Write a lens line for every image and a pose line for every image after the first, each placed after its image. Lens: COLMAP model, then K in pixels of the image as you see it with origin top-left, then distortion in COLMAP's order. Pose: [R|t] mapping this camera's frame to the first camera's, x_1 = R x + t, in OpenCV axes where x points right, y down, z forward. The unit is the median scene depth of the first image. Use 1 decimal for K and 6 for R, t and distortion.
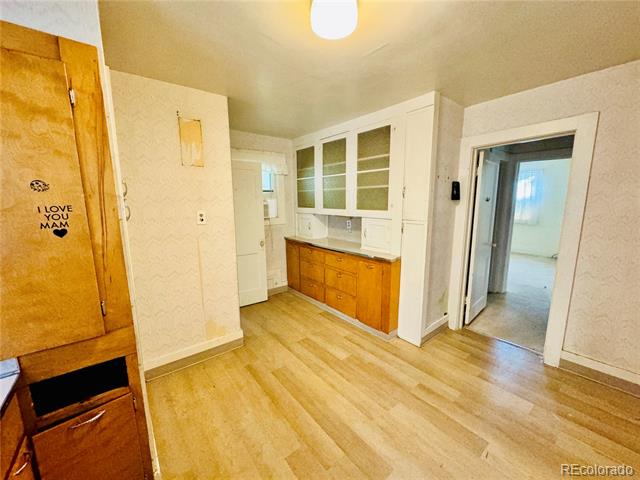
lens RADIAL K [[254.9, 0, 319.6], [0, 254.9, 239.7], [0, 0, 1]] dist [-0.001702, 0.000316]
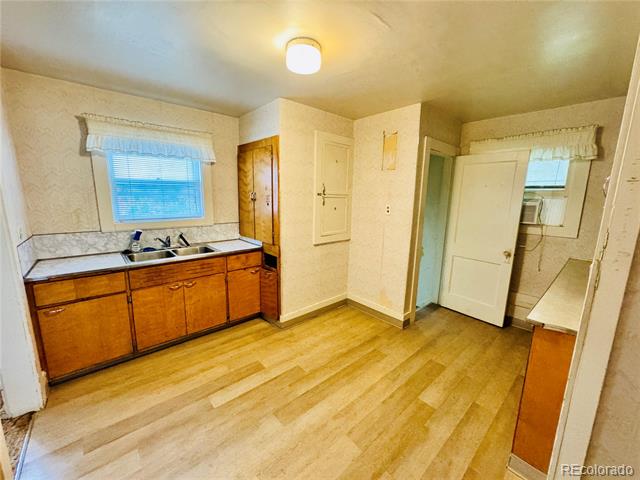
lens RADIAL K [[254.9, 0, 319.7], [0, 254.9, 238.8], [0, 0, 1]] dist [-0.001702, 0.000316]
pose [[0.056725, 0.183257, -0.981427, 0.844676], [-0.176345, 0.969393, 0.170818, -0.106239], [0.982693, 0.163380, 0.087305, 0.599990]]
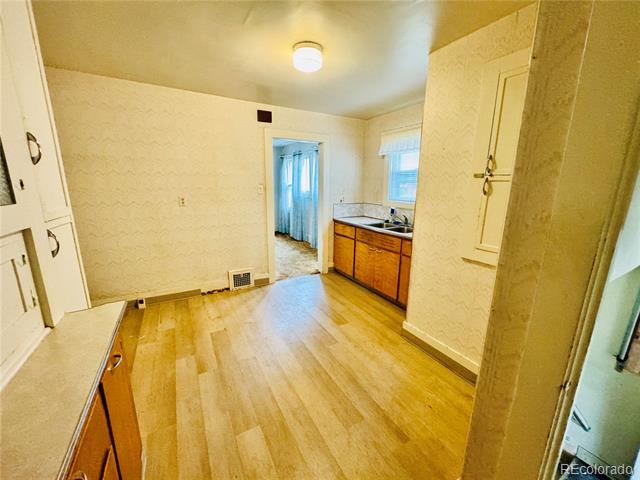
lens RADIAL K [[254.9, 0, 321.3], [0, 254.9, 239.2], [0, 0, 1]] dist [-0.001702, 0.000316]
pose [[-0.988777, -0.033921, 0.145497, -0.162407], [0.021696, 0.930958, 0.364482, -0.218147], [-0.147816, 0.363548, -0.919774, 1.543224]]
